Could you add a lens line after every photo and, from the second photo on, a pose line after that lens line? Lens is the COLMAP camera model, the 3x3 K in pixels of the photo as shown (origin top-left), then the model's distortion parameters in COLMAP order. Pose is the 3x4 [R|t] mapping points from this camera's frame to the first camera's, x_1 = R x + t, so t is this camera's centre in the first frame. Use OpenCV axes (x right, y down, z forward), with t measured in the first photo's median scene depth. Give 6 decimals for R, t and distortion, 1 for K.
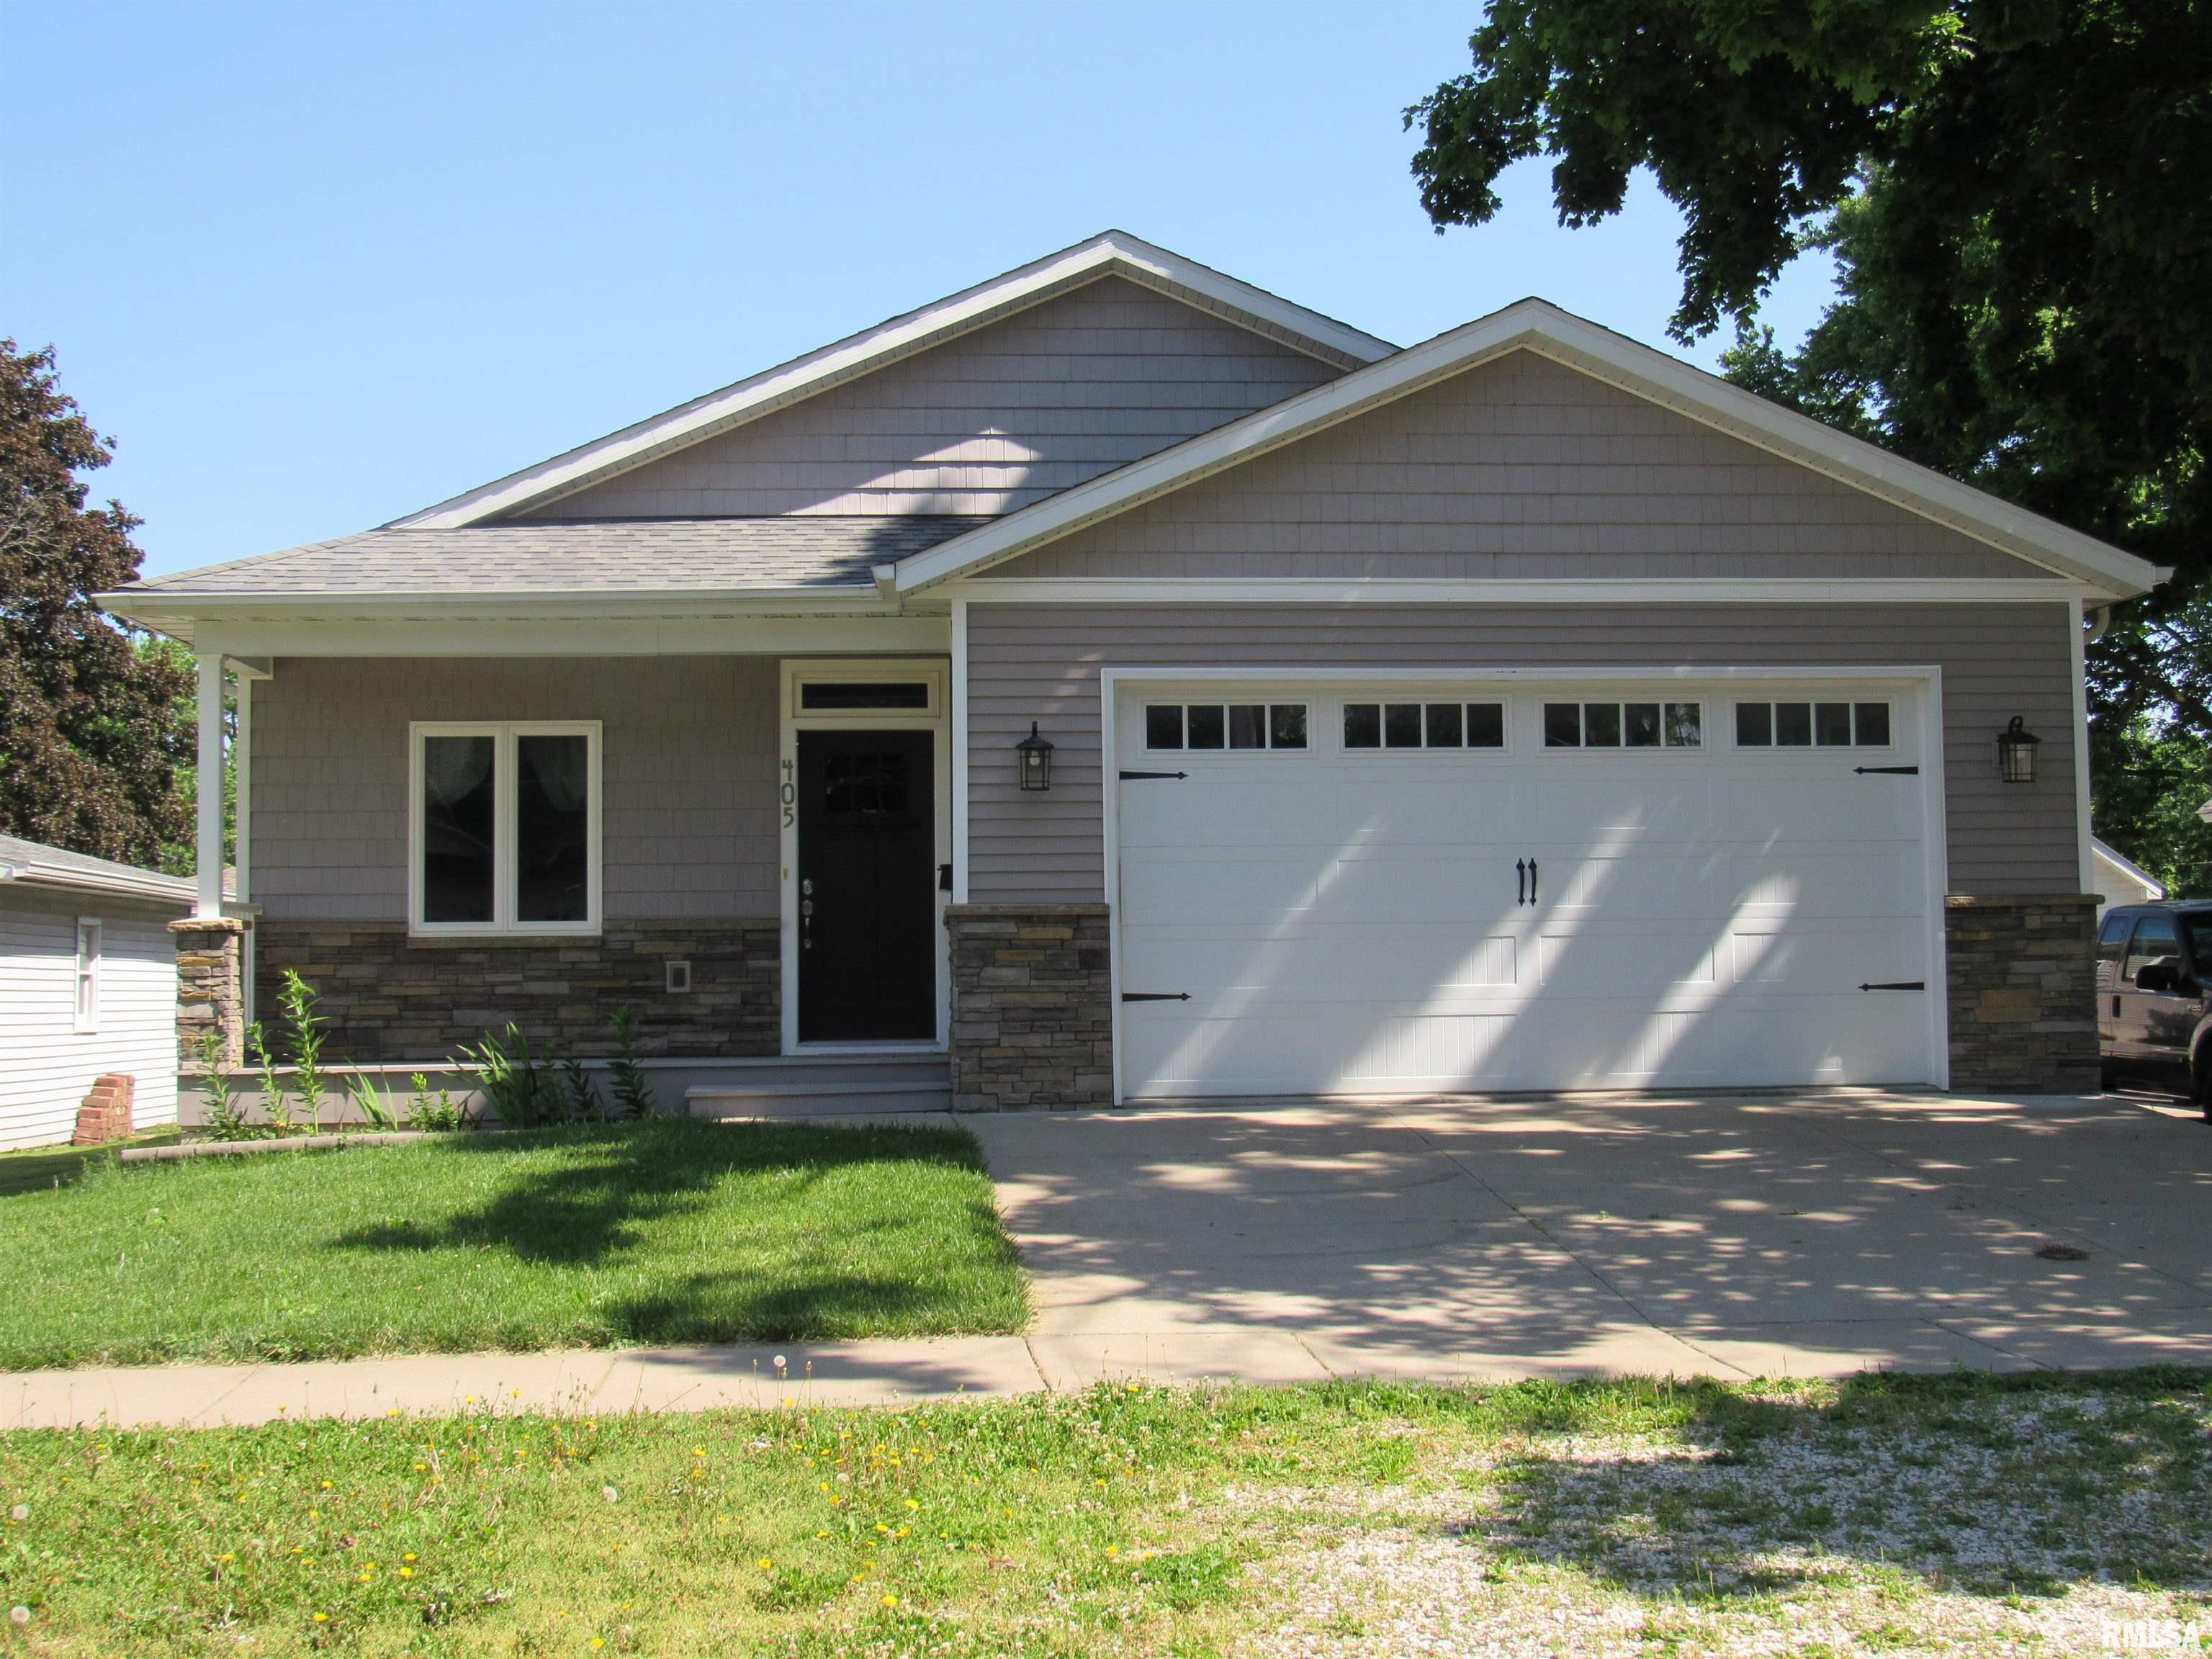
lens RADIAL K [[2919.1, 0, 1106.3], [0, 2919.1, 828.8], [0, 0, 1]] dist [0.009098, 0.000000]
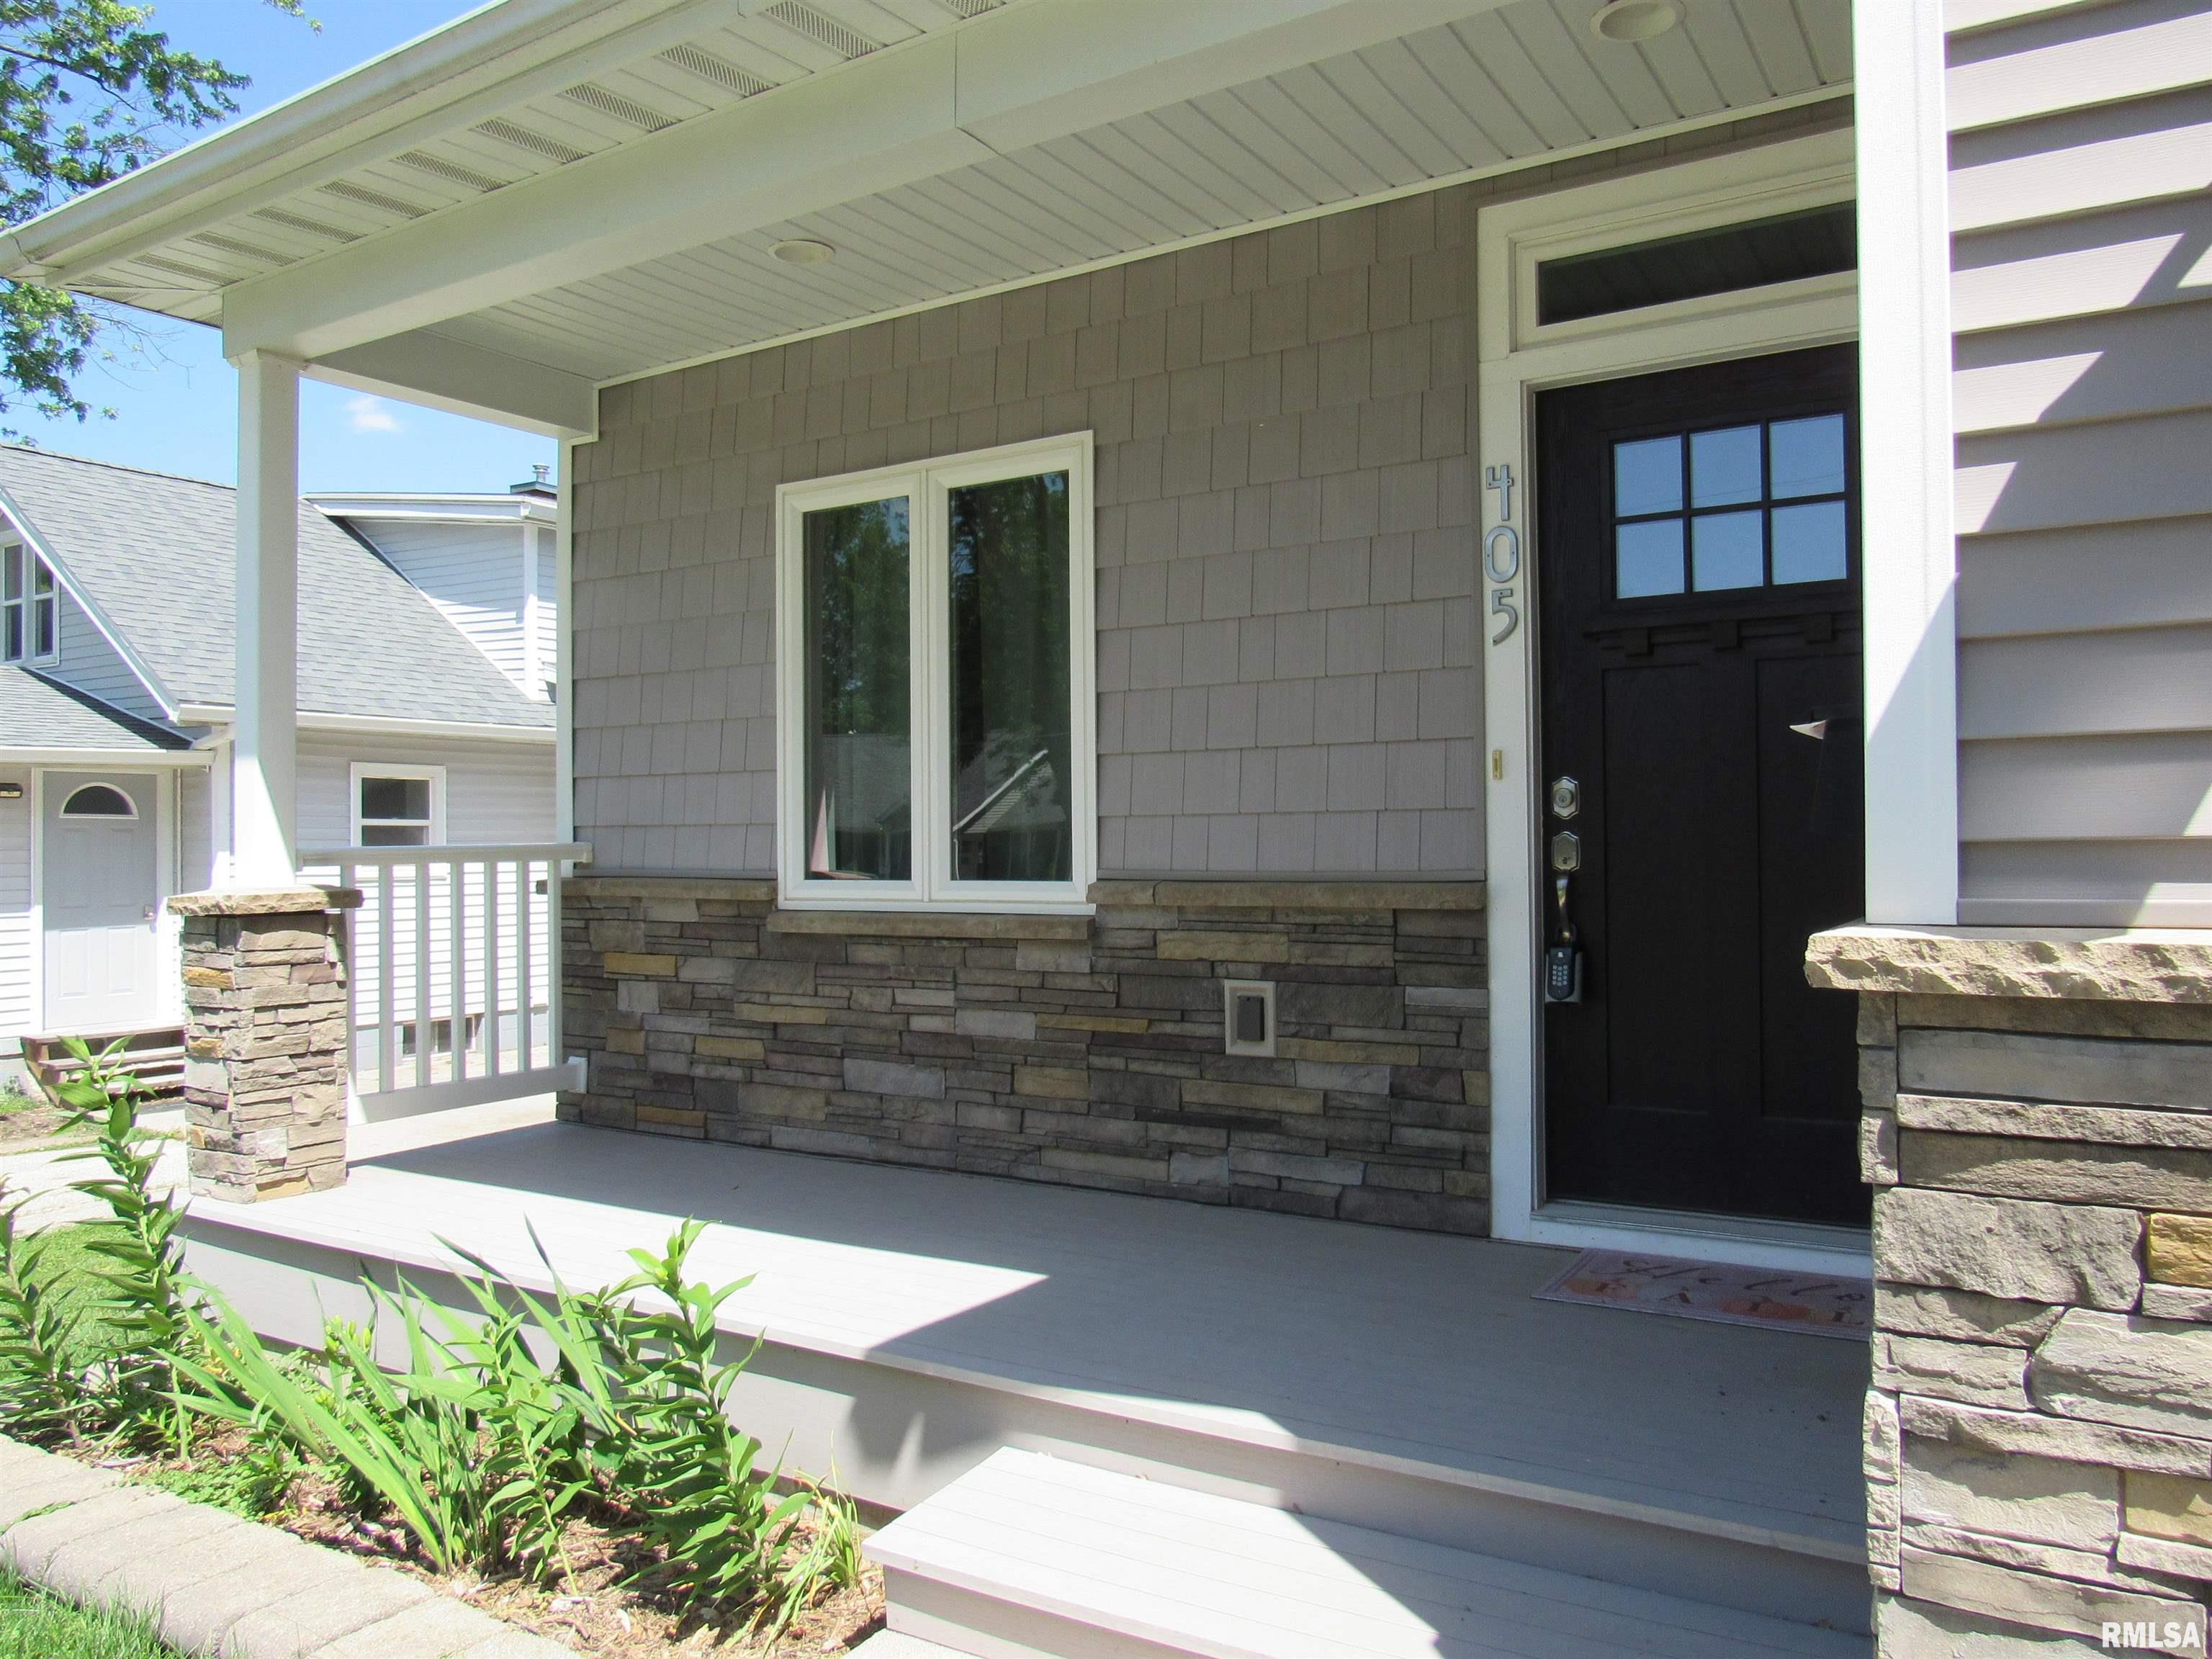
lens RADIAL K [[1577.8, 0, 1106.4], [0, 1577.8, 822.9], [0, 0, 1]] dist [-0.034898, 0.001538]
pose [[0.817379, -0.005912, -0.576070, -0.033356], [0.031680, 0.998896, 0.034700, 0.014347], [0.575229, -0.046613, 0.816663, 0.806010]]
